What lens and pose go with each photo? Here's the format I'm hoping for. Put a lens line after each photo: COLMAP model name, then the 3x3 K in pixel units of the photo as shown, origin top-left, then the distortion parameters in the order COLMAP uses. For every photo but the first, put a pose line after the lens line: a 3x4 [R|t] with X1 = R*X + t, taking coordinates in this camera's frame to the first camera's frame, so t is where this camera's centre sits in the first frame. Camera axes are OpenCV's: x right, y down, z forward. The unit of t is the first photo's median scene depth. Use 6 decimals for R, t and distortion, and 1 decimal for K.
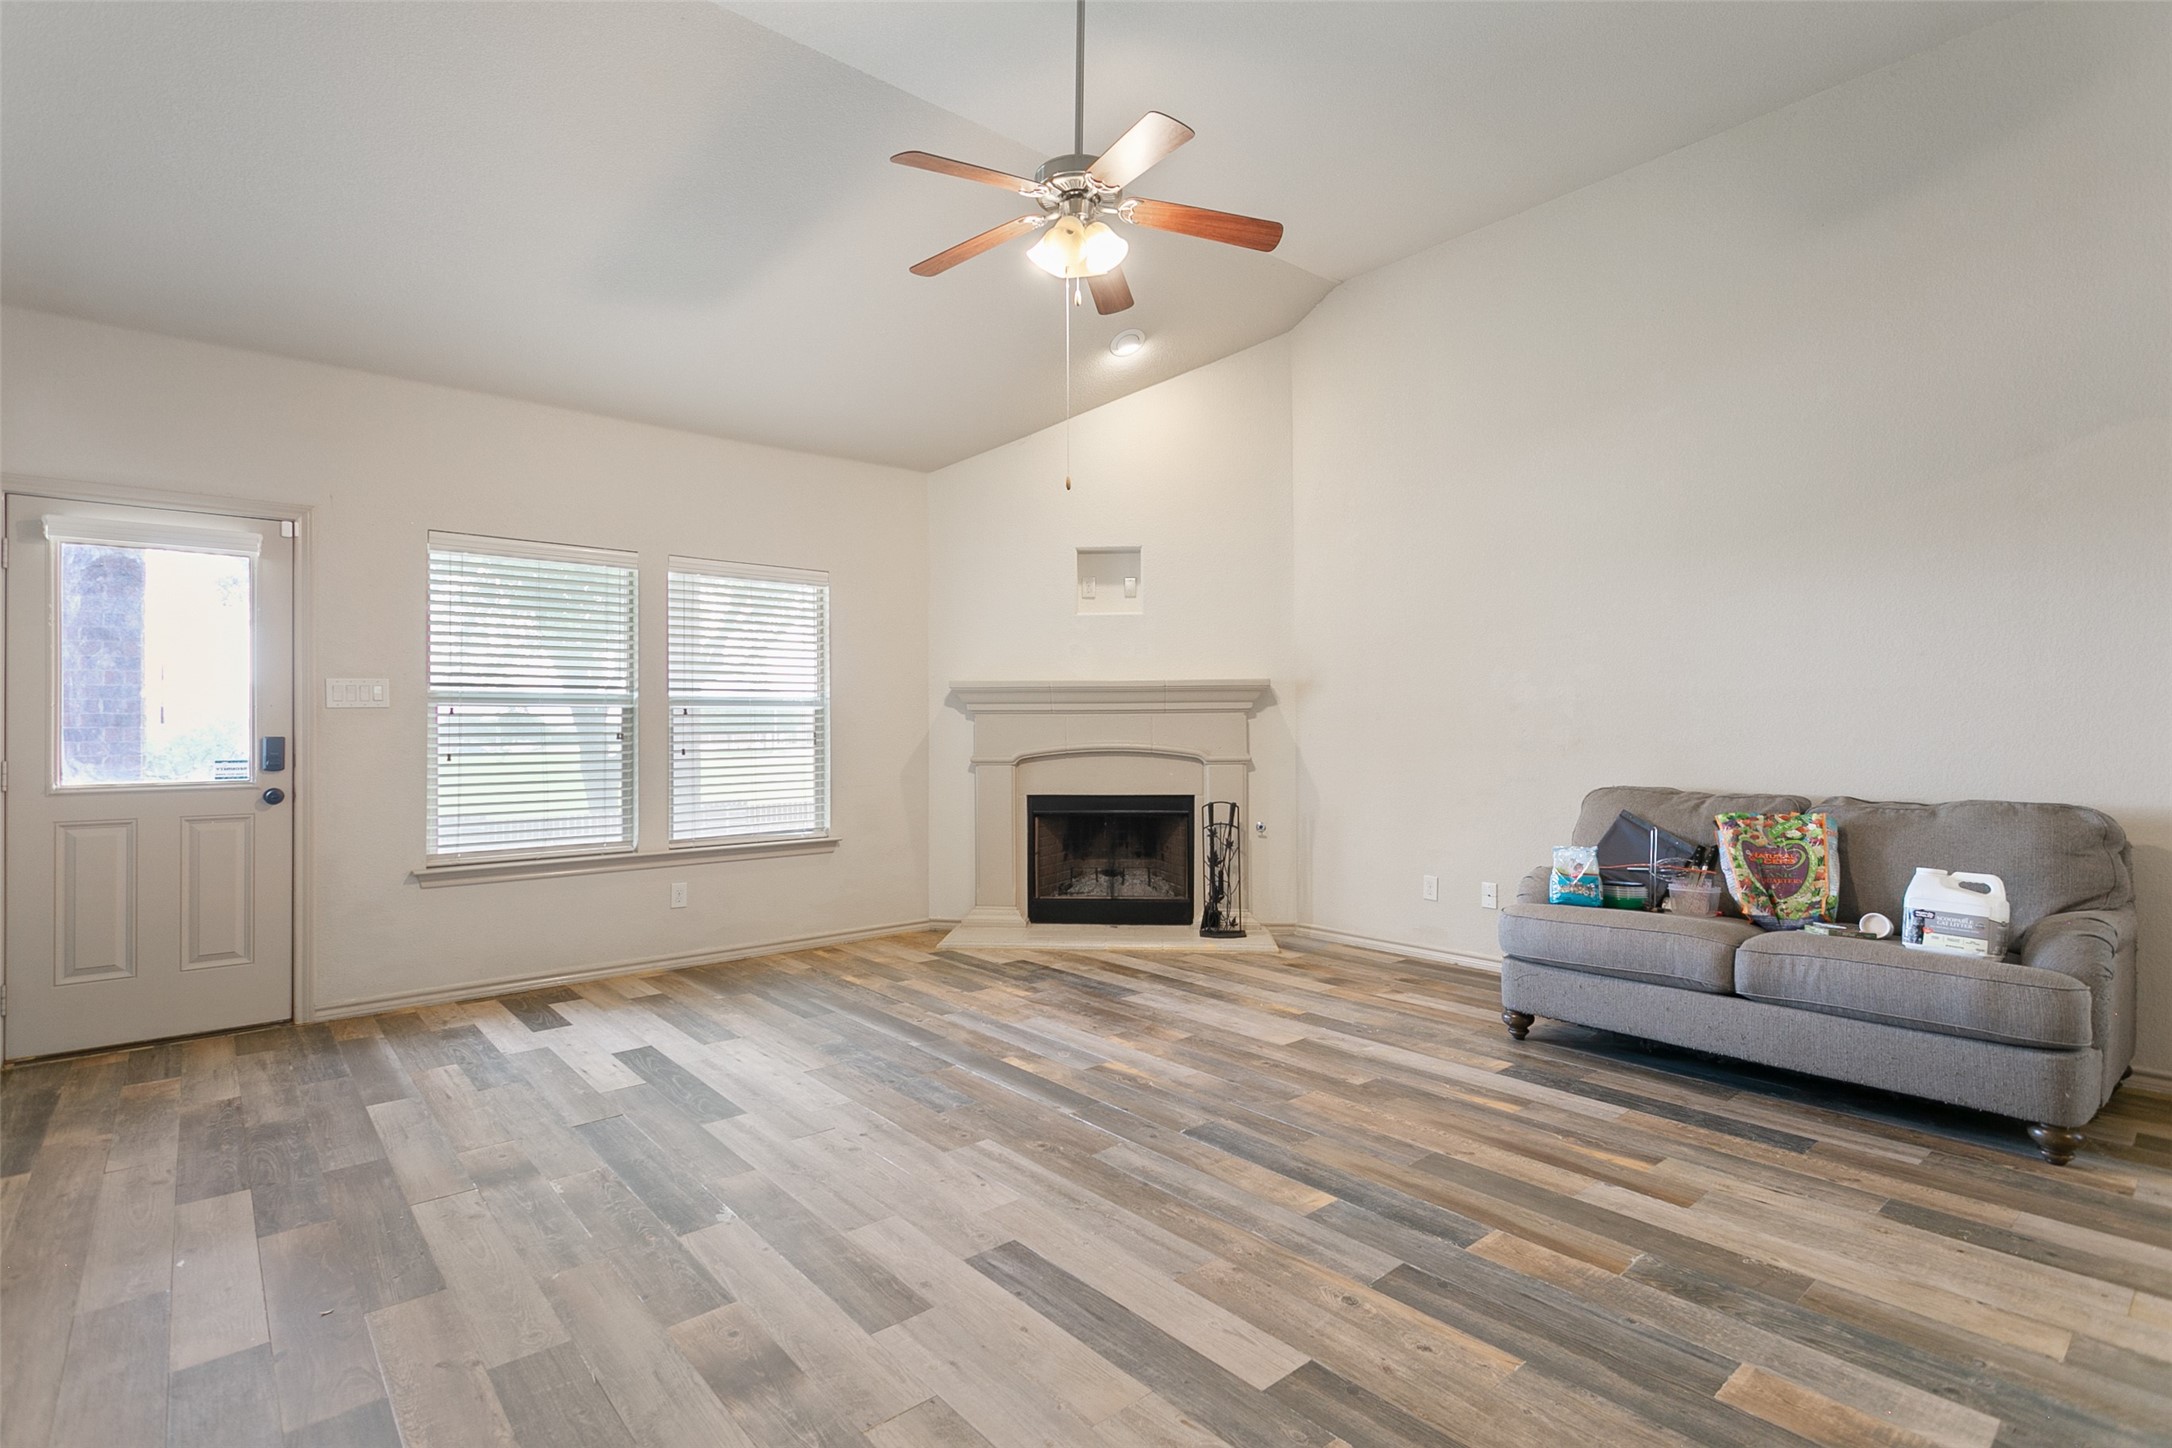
lens RADIAL K [[1053.9, 0, 1087.1], [0, 1053.9, 728.5], [0, 0, 1]] dist [0.001975, 0.000248]
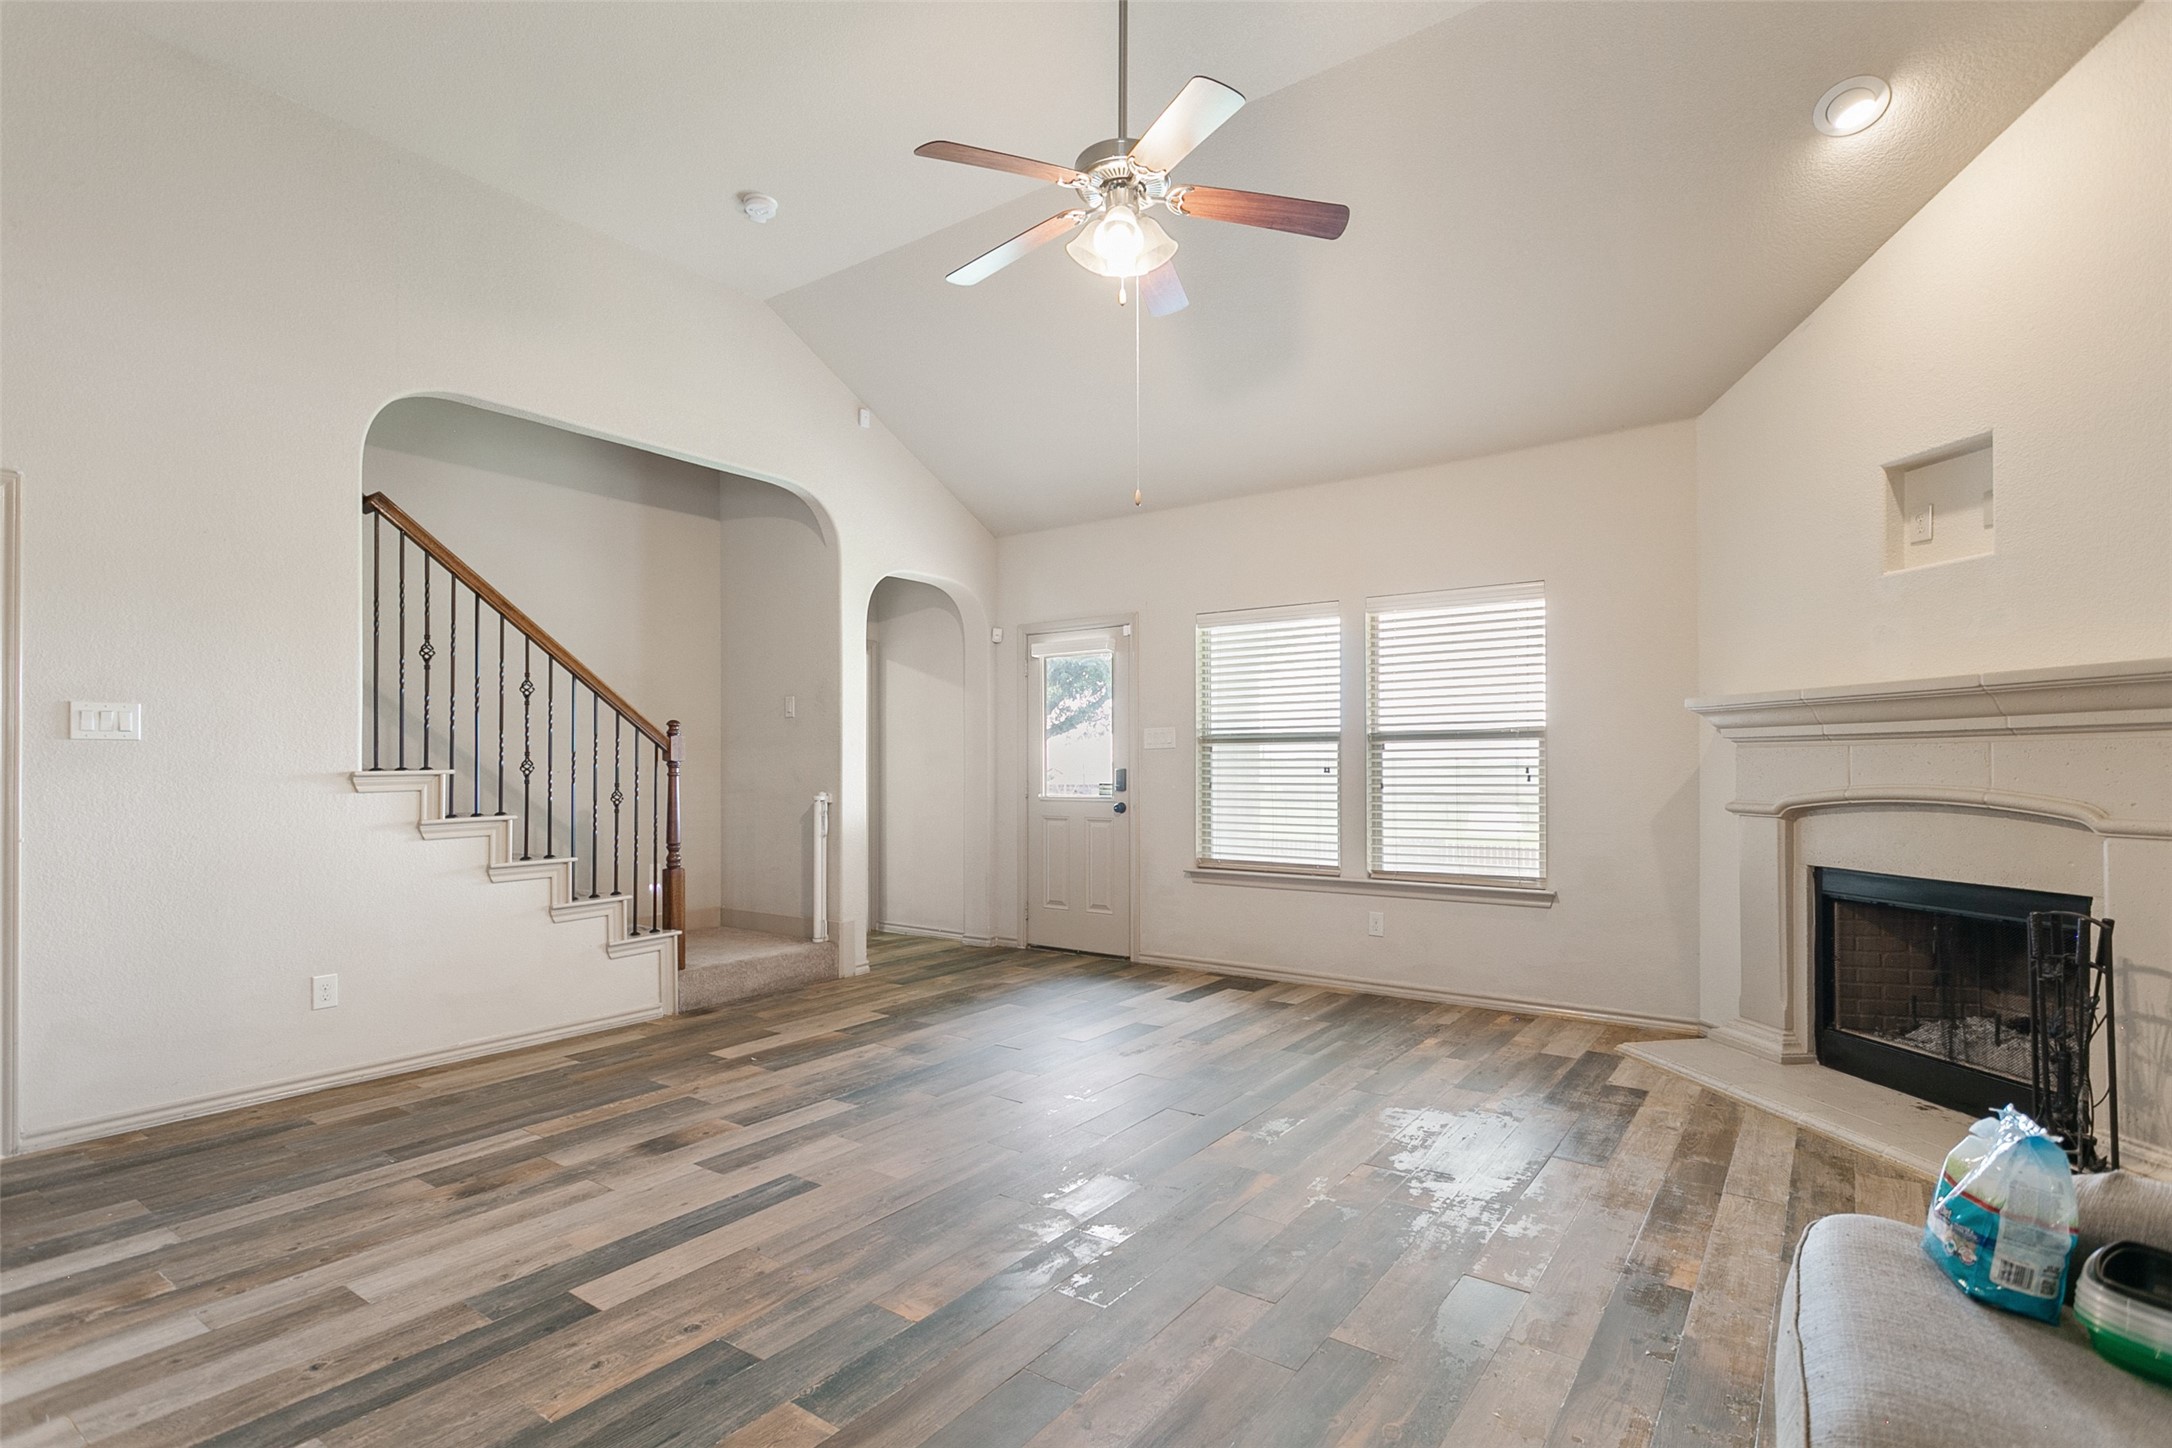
lens RADIAL K [[1053.9, 0, 1071.4], [0, 1053.9, 753.1], [0, 0, 1]] dist [0.001975, 0.000248]
pose [[0.218004, -0.006444, -0.975927, 0.763376], [0.002304, 0.999979, -0.006088, -0.006039], [0.975945, -0.000922, 0.218015, 0.649893]]
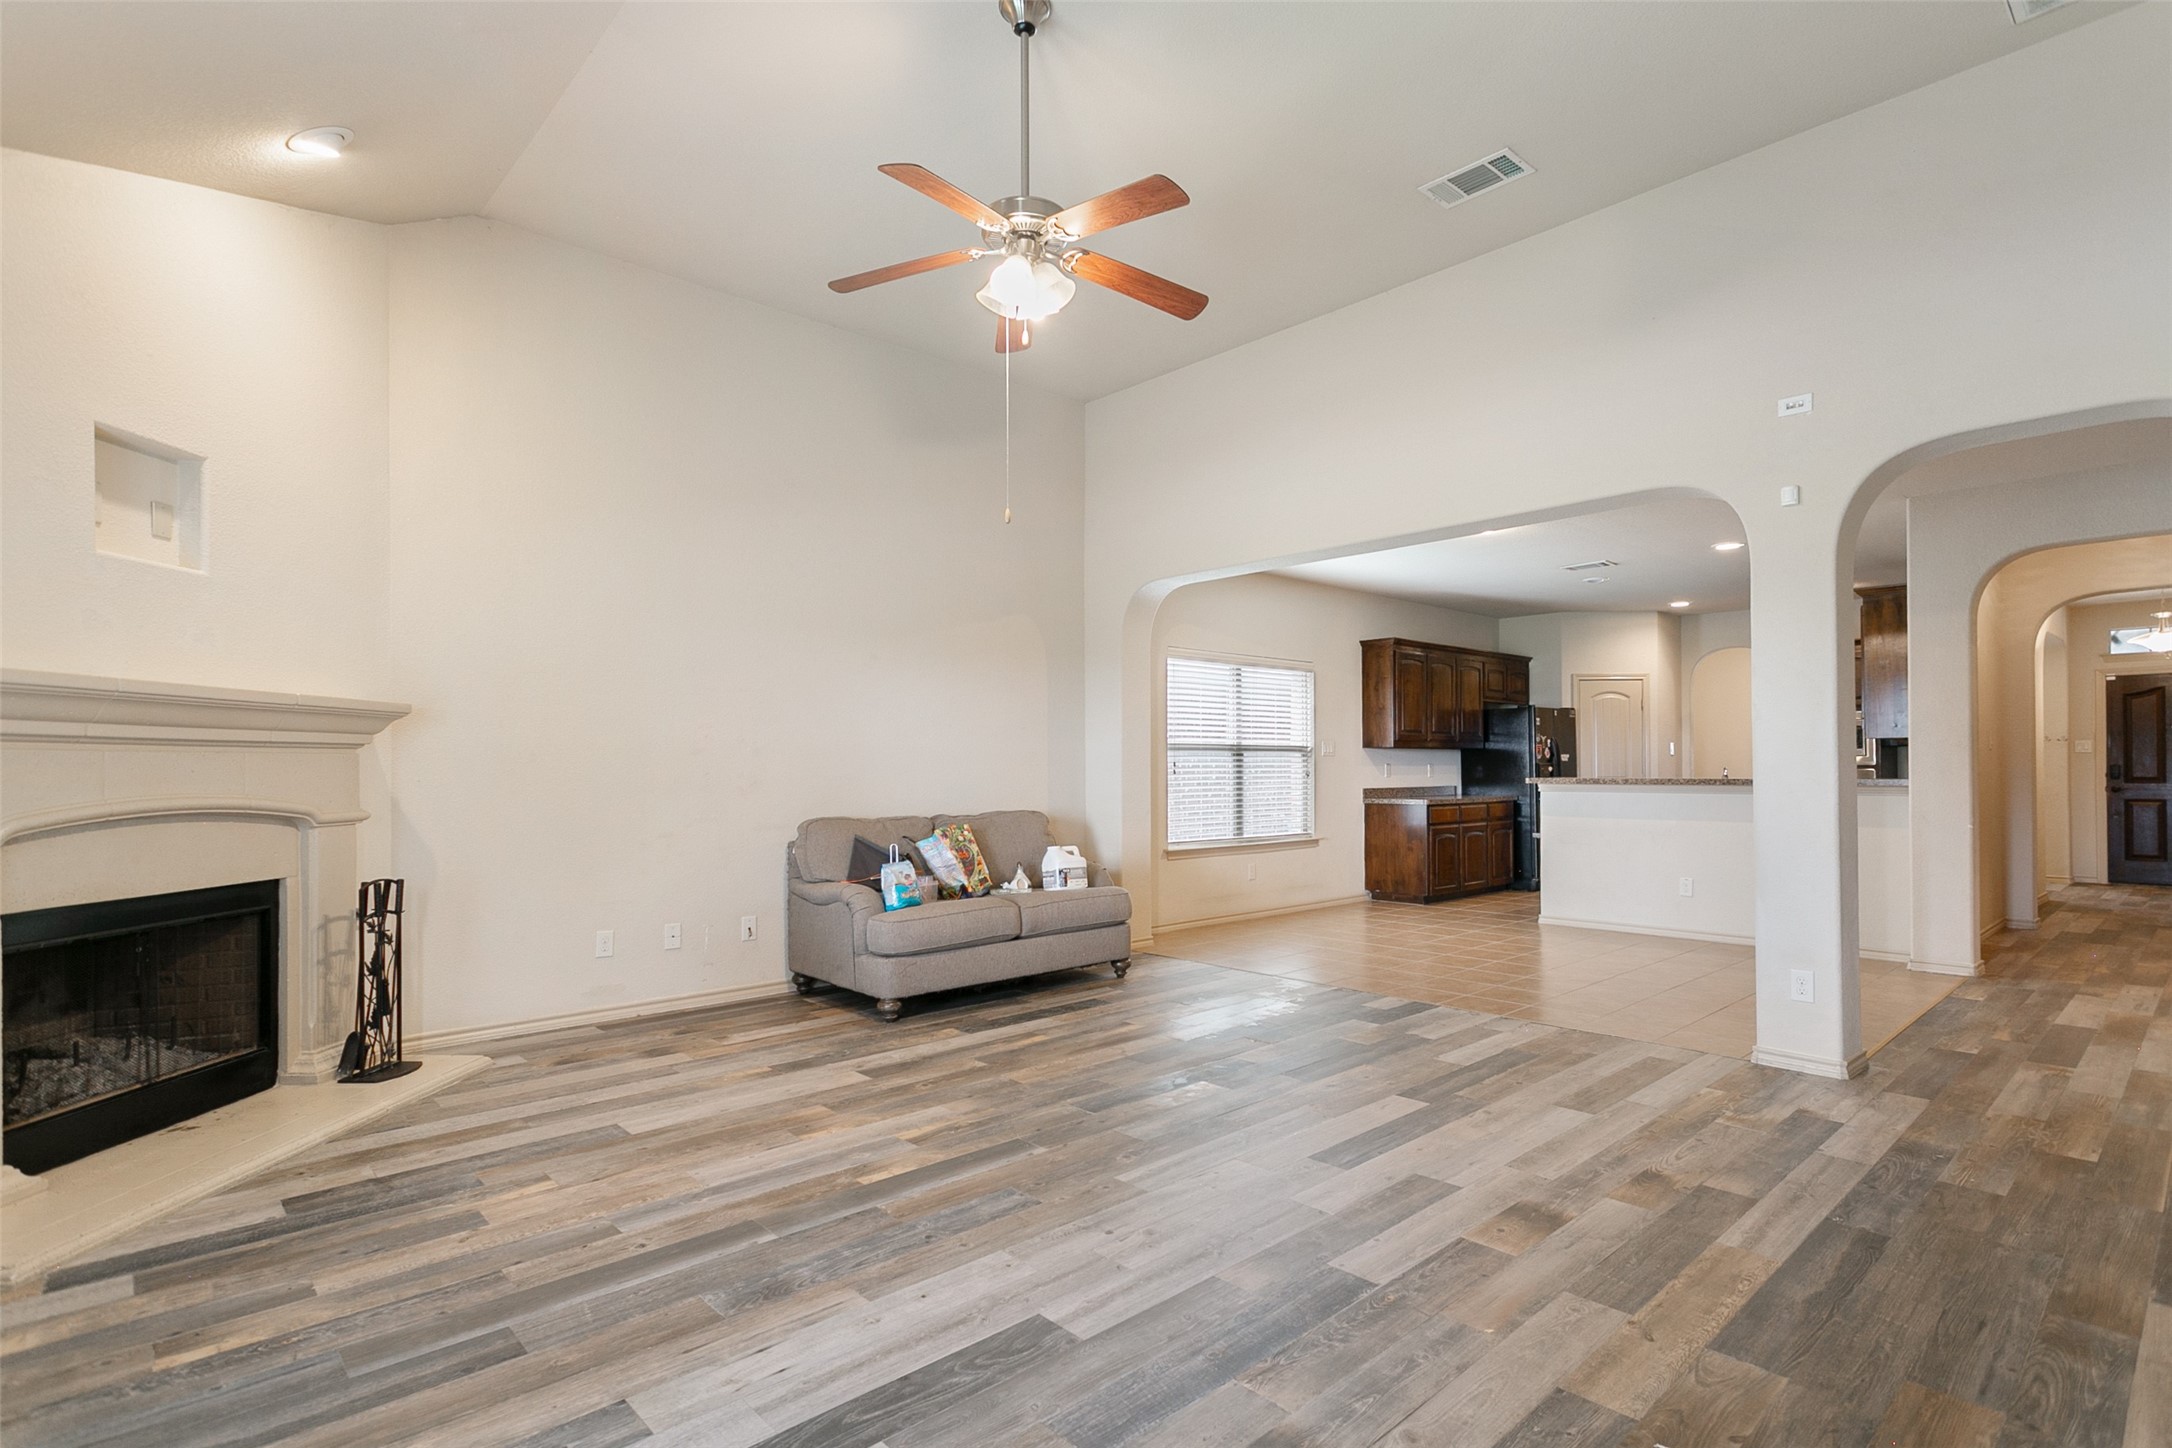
lens RADIAL K [[1053.9, 0, 1112.6], [0, 1053.9, 764.7], [0, 0, 1]] dist [0.001975, 0.000248]
pose [[-0.054679, 0.006778, 0.998481, -0.875721], [0.005147, 0.999966, -0.006506, 0.002046], [-0.998491, 0.004783, -0.054712, 0.839185]]
